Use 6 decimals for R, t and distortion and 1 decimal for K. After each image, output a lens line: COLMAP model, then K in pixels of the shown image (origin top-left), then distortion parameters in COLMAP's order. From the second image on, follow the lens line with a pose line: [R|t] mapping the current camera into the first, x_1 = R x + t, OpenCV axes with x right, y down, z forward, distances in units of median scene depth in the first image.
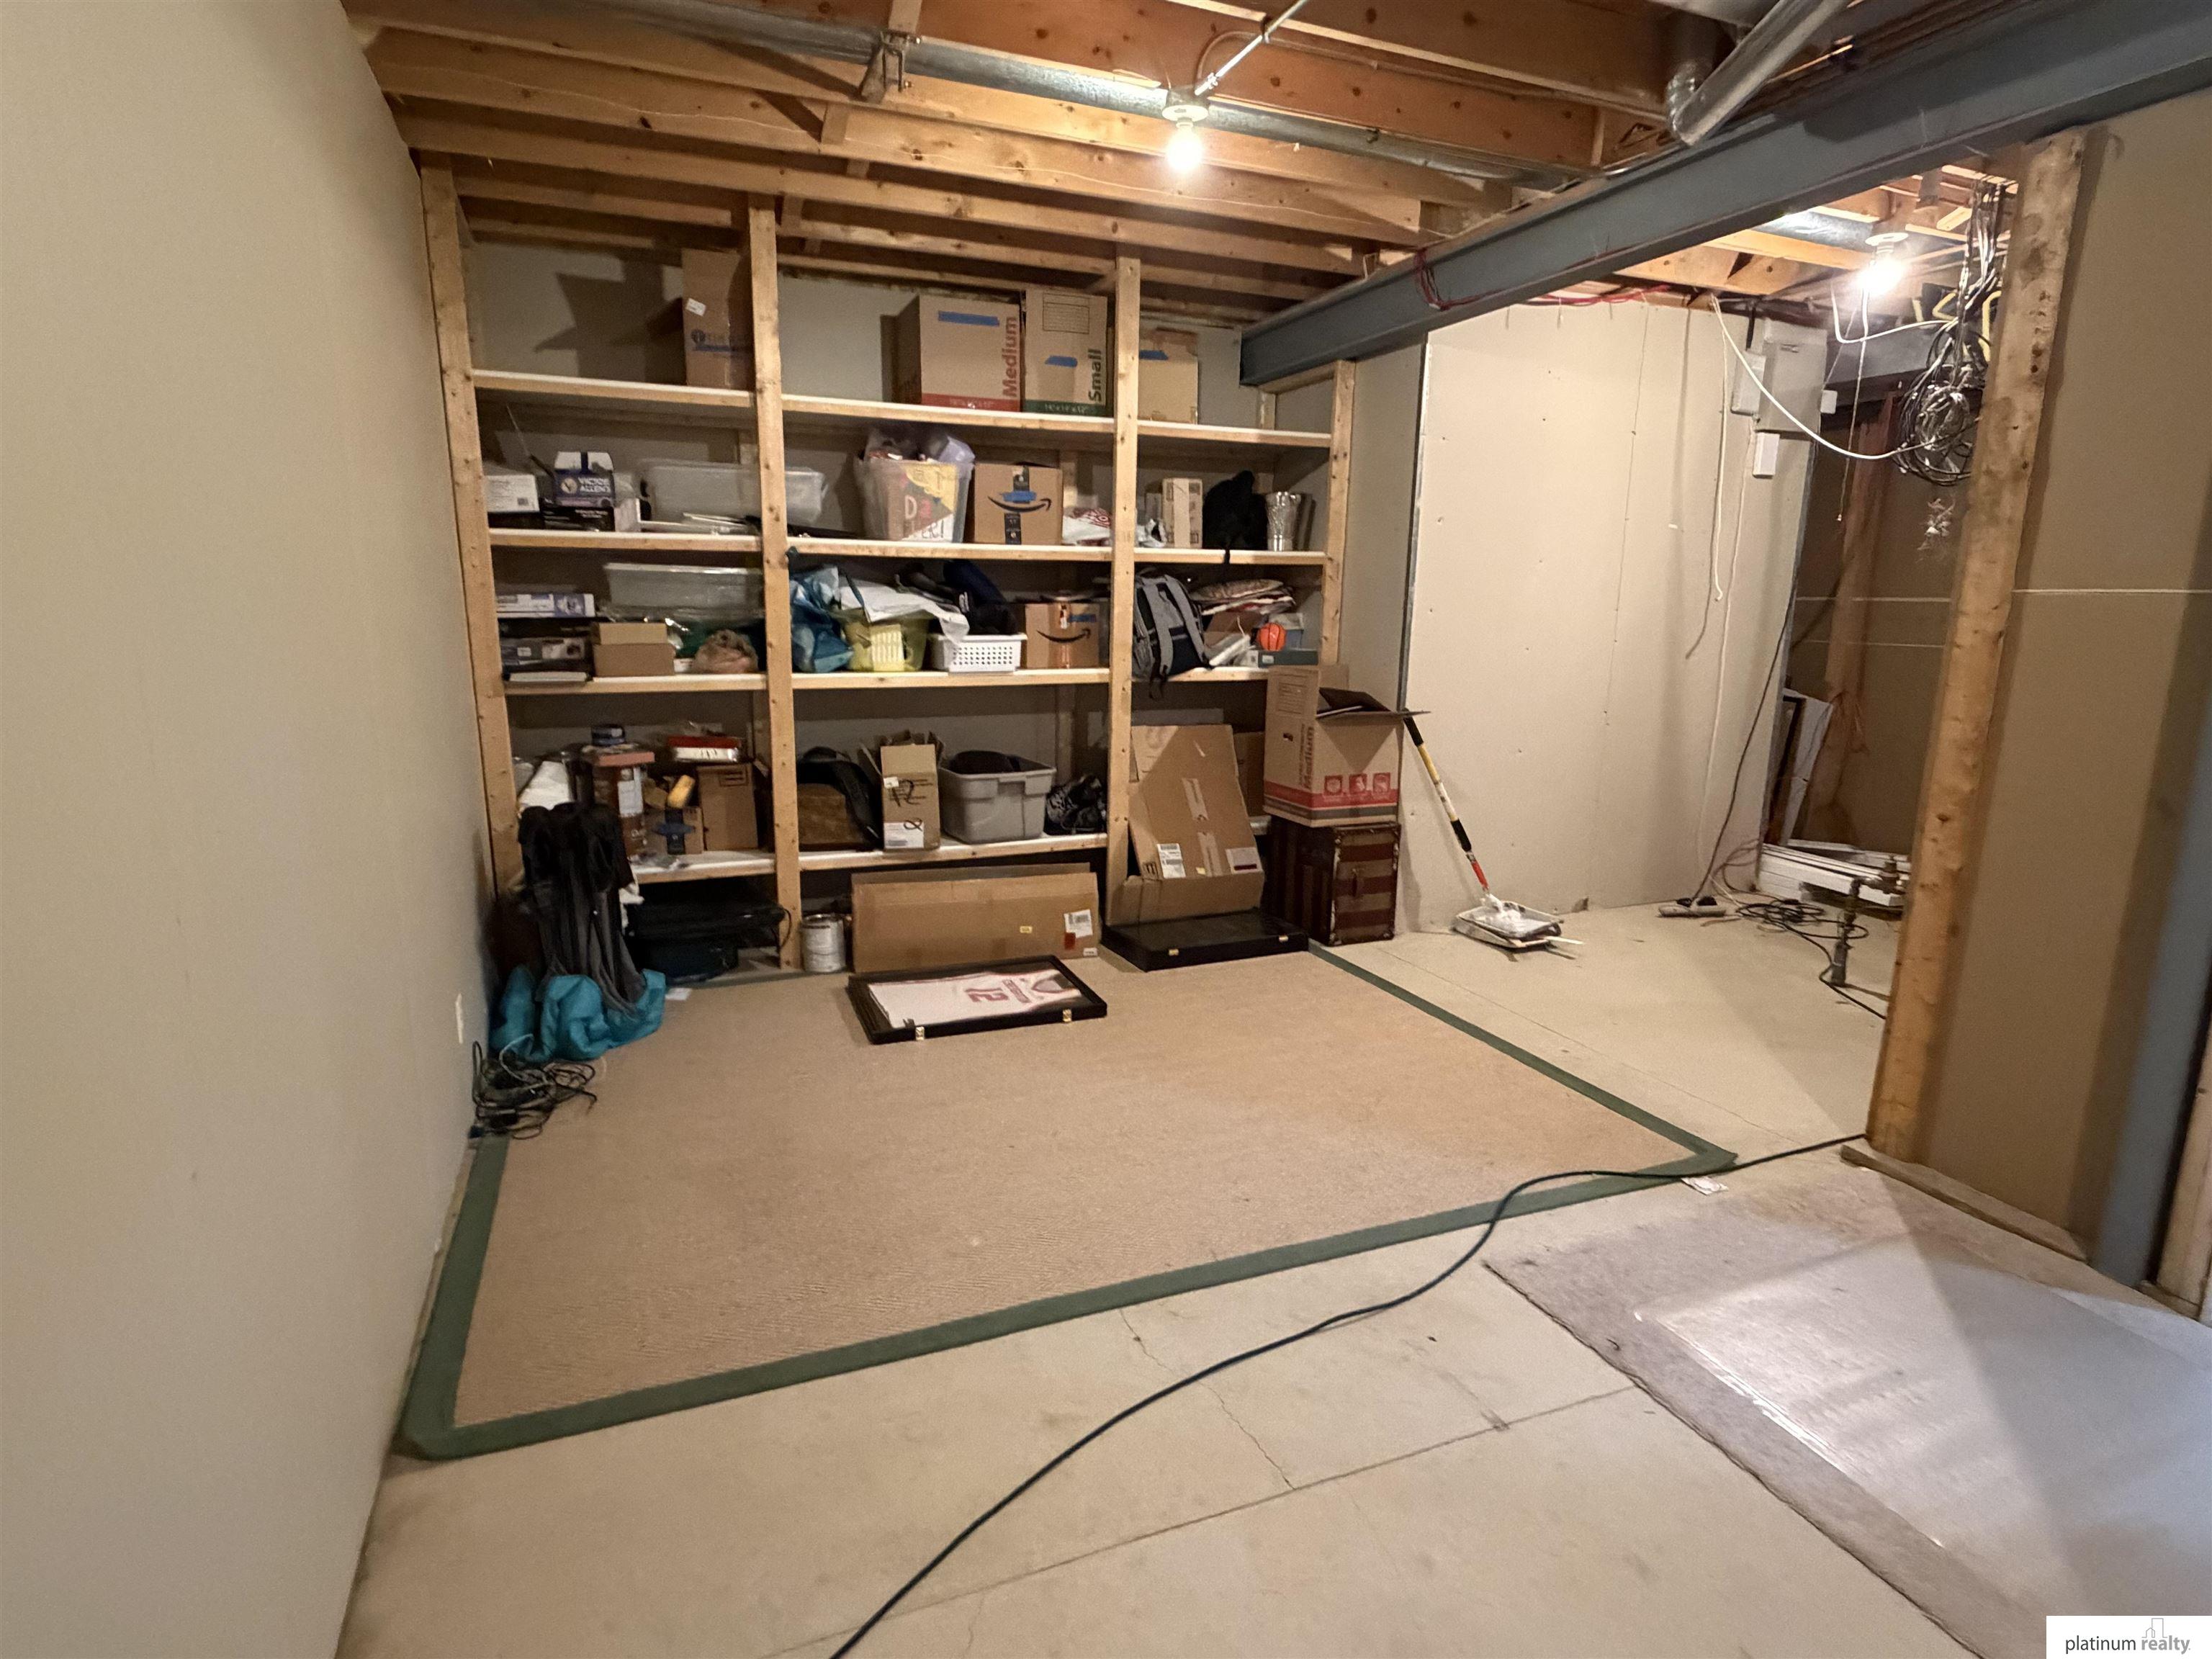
lens RADIAL K [[1149.9, 0, 1106.0], [0, 1149.9, 829.5], [0, 0, 1]] dist [0.003693, 0.000897]
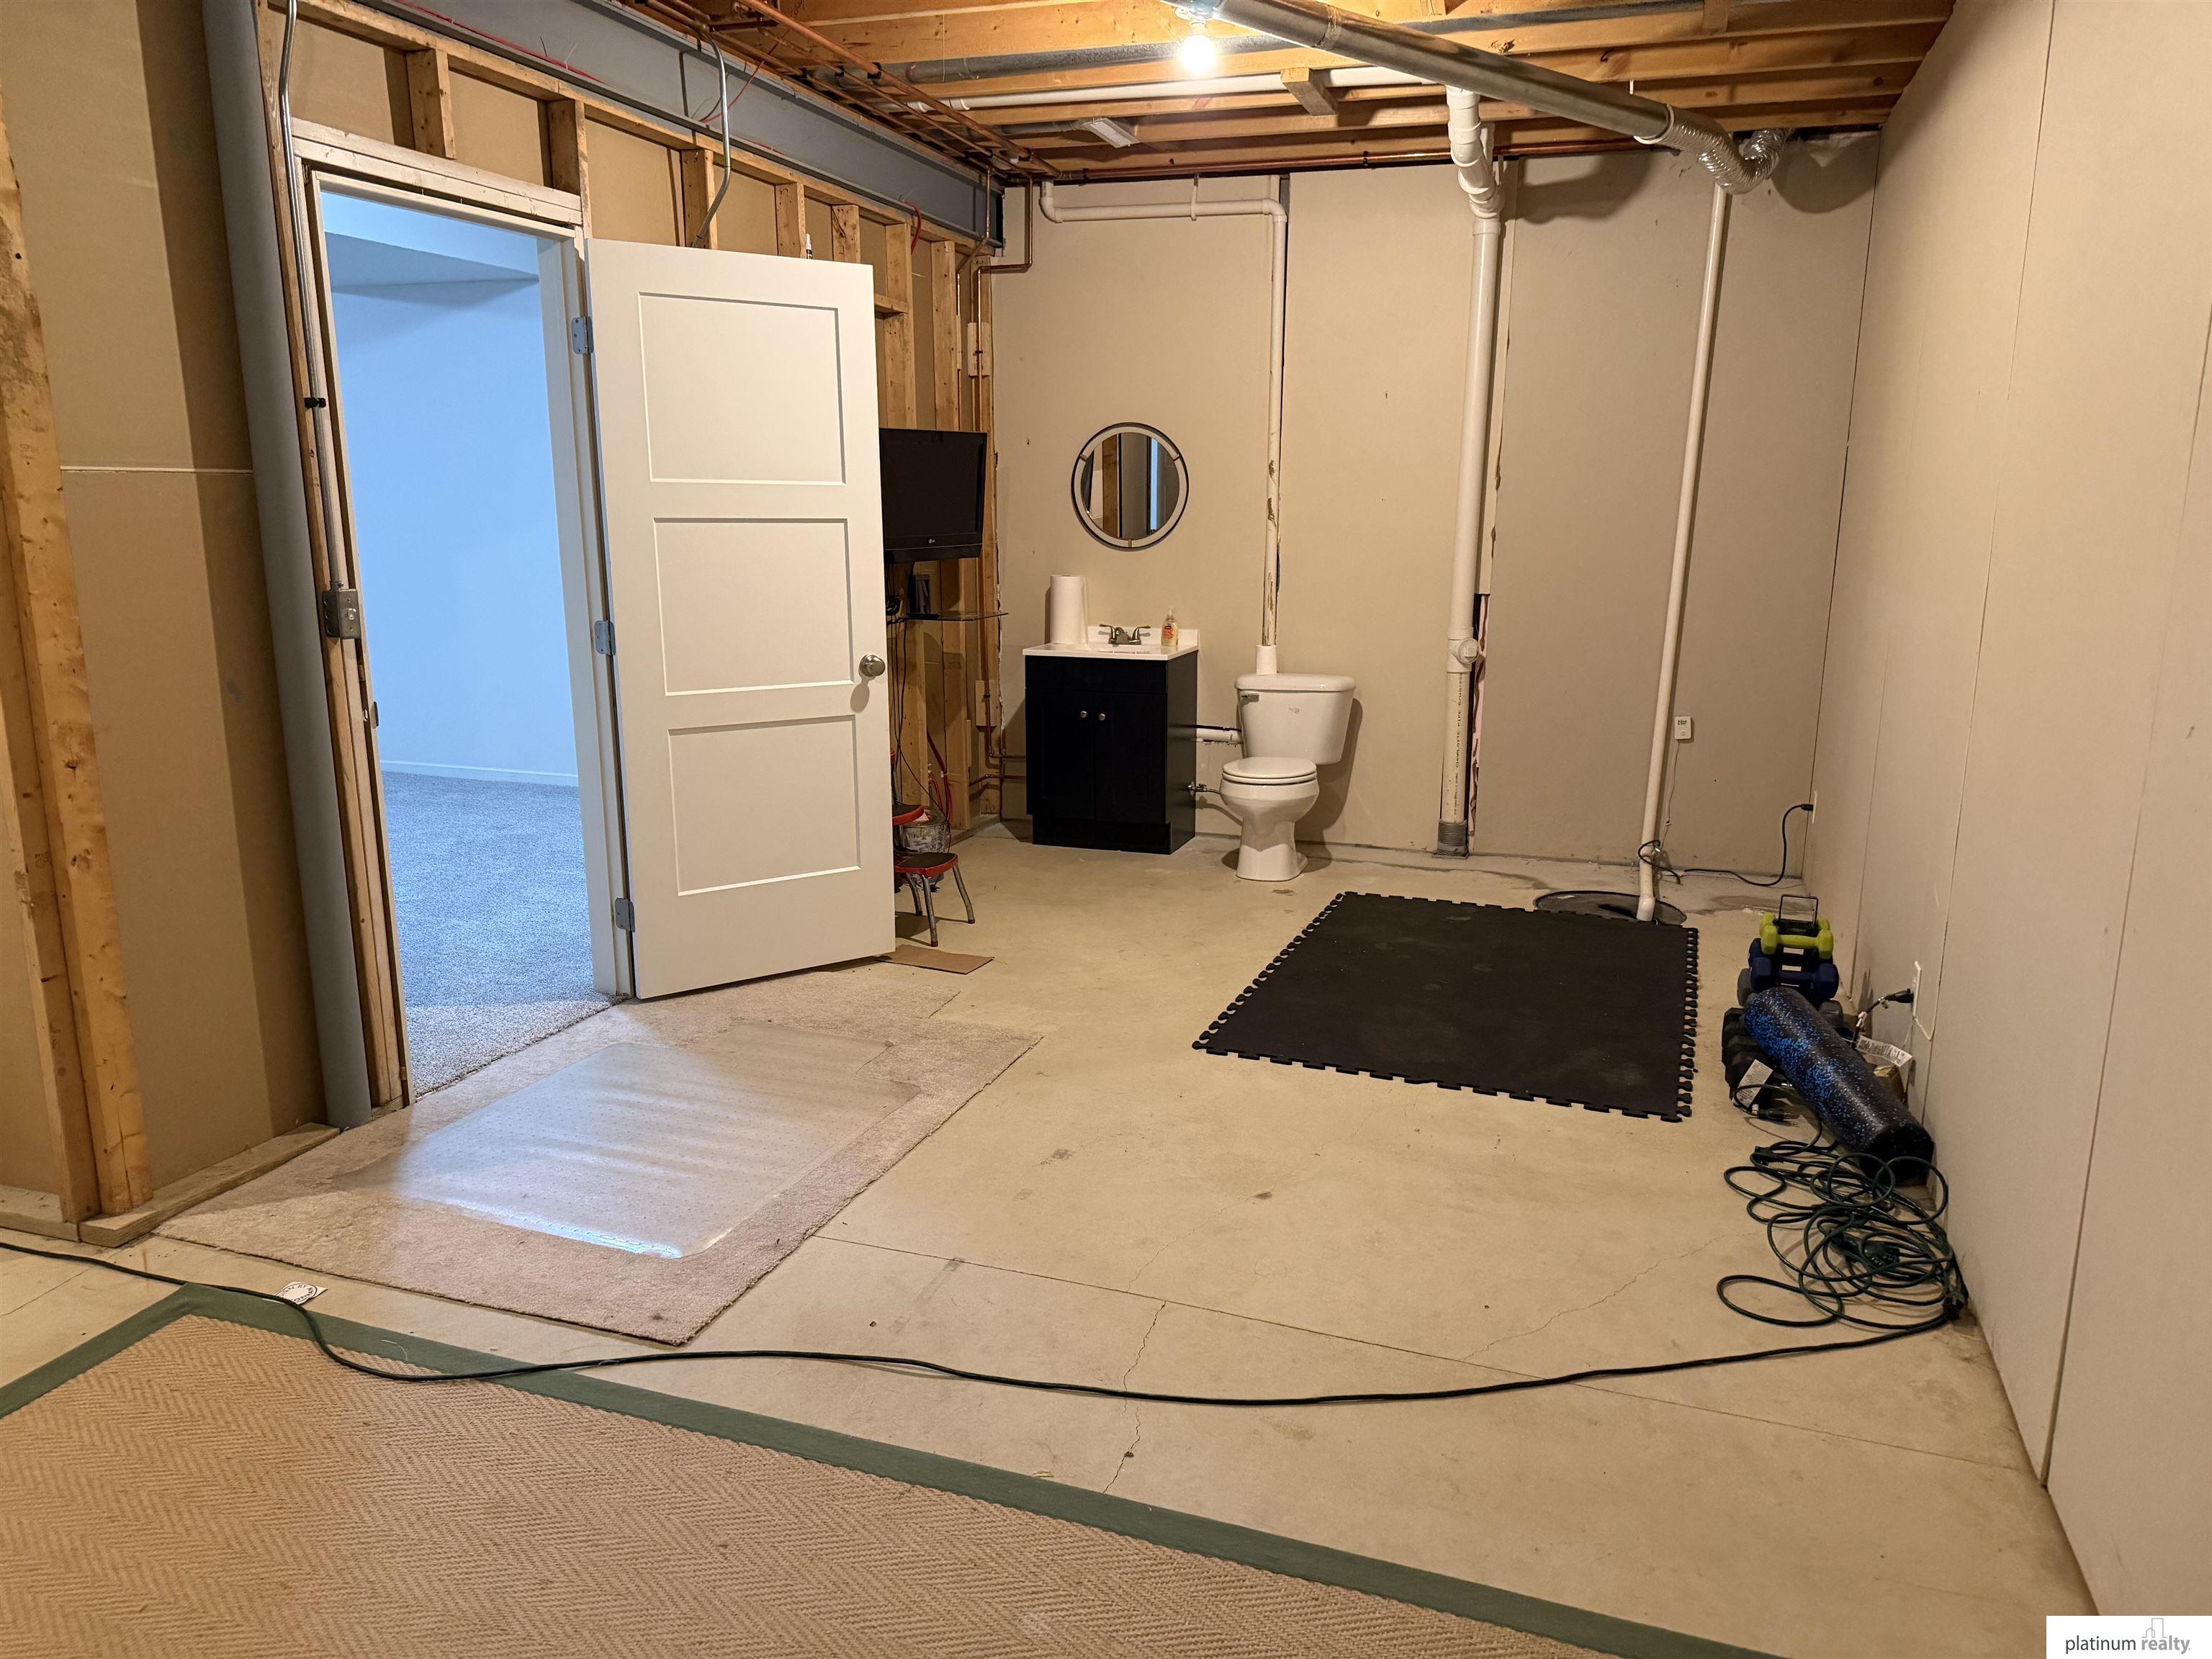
lens RADIAL K [[1533.4, 0, 1106.0], [0, 1533.4, 829.5], [0, 0, 1]] dist [-0.002556, -0.001476]
pose [[-0.744357, -0.148798, 0.650993, -0.470729], [0.123450, 0.927394, 0.353130, -0.254593], [-0.656272, 0.343220, -0.671943, 1.298425]]
